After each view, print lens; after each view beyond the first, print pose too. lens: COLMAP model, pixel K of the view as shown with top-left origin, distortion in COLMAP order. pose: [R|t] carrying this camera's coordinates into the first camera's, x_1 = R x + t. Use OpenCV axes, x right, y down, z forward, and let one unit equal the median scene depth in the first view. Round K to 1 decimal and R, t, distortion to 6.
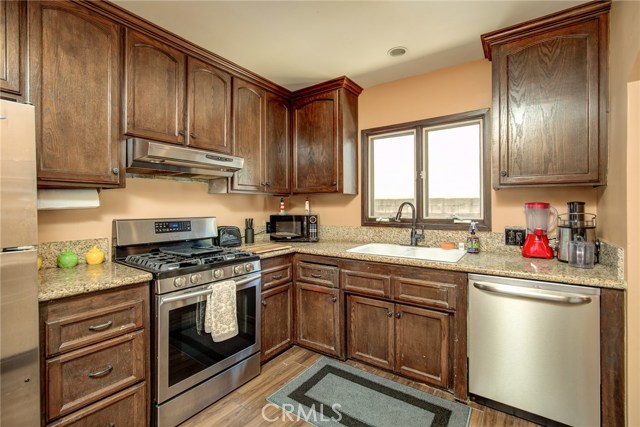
lens RADIAL K [[293.2, 0, 318.2], [0, 293.2, 208.2], [0, 0, 1]] dist [-0.001423, 0.000808]
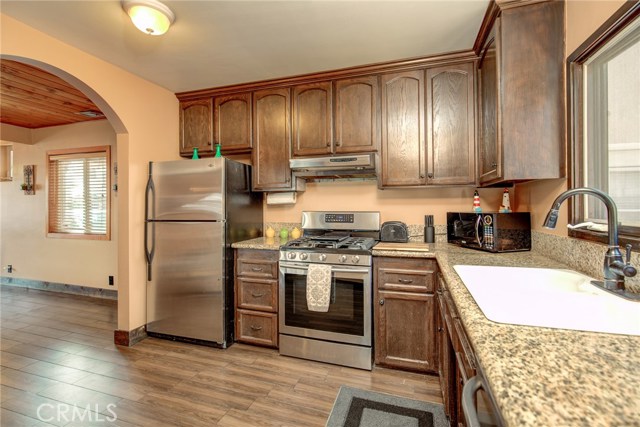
lens RADIAL K [[293.2, 0, 318.6], [0, 293.2, 208.6], [0, 0, 1]] dist [-0.001423, 0.000808]
pose [[0.299105, 0.012232, -0.954142, 0.712170], [-0.003696, 0.999925, 0.011661, 0.007096], [0.954213, 0.000039, 0.299128, 0.552343]]
